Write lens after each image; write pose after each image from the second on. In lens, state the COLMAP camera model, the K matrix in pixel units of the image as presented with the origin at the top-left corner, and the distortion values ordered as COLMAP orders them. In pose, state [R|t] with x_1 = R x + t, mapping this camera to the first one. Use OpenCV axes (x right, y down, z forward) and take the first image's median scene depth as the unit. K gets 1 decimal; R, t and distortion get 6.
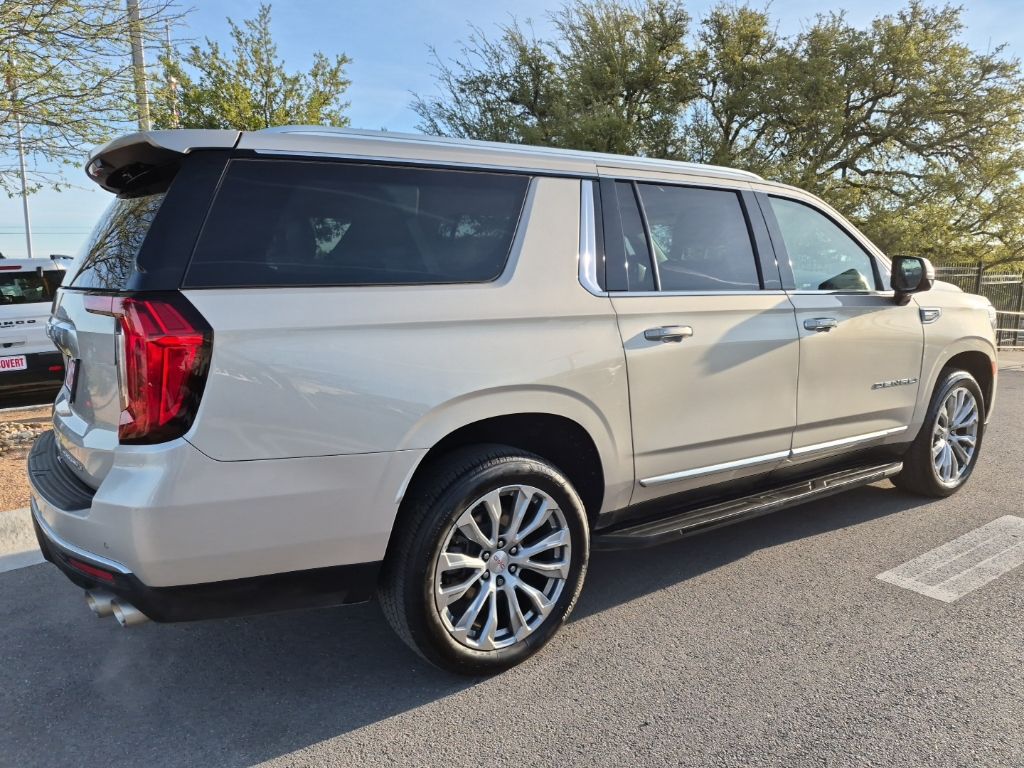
lens RADIAL K [[713.8, 0, 505.5], [0, 713.8, 380.9], [0, 0, 1]] dist [0.069734, -0.059158]
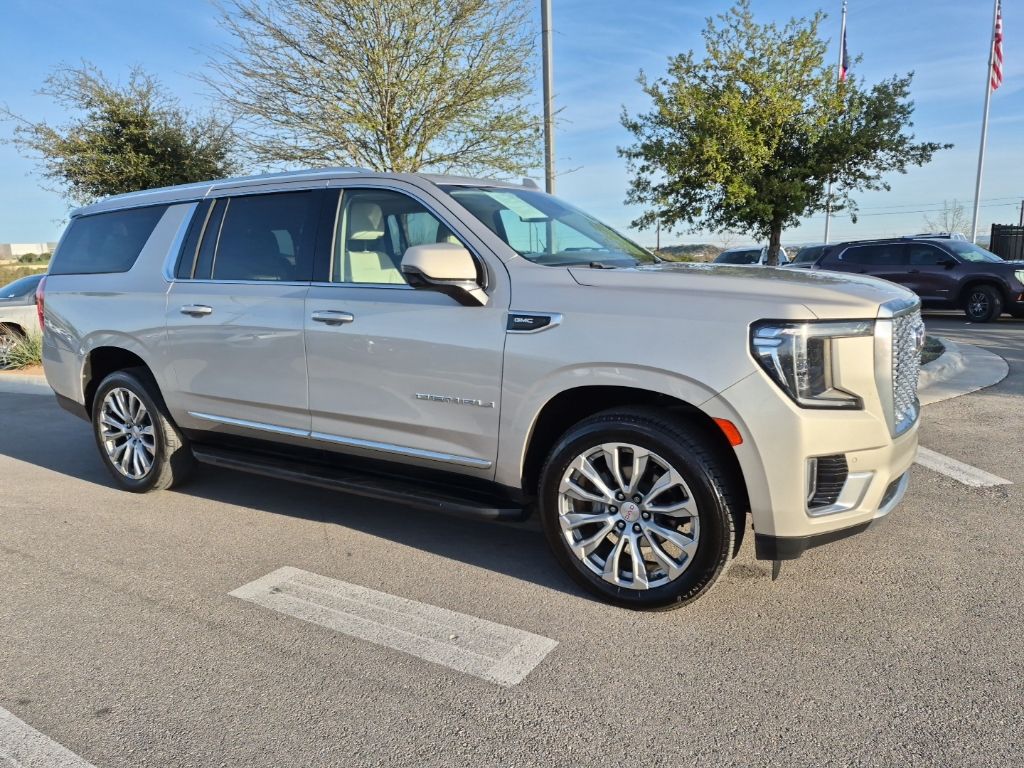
lens RADIAL K [[713.8, 0, 513.7], [0, 713.8, 385.2], [0, 0, 1]] dist [0.069734, -0.059158]
pose [[0.399051, 0.154336, -0.903846, 1.724585], [-0.115620, 0.986334, 0.117375, -0.156113], [0.909610, 0.057664, 0.411442, 0.978353]]
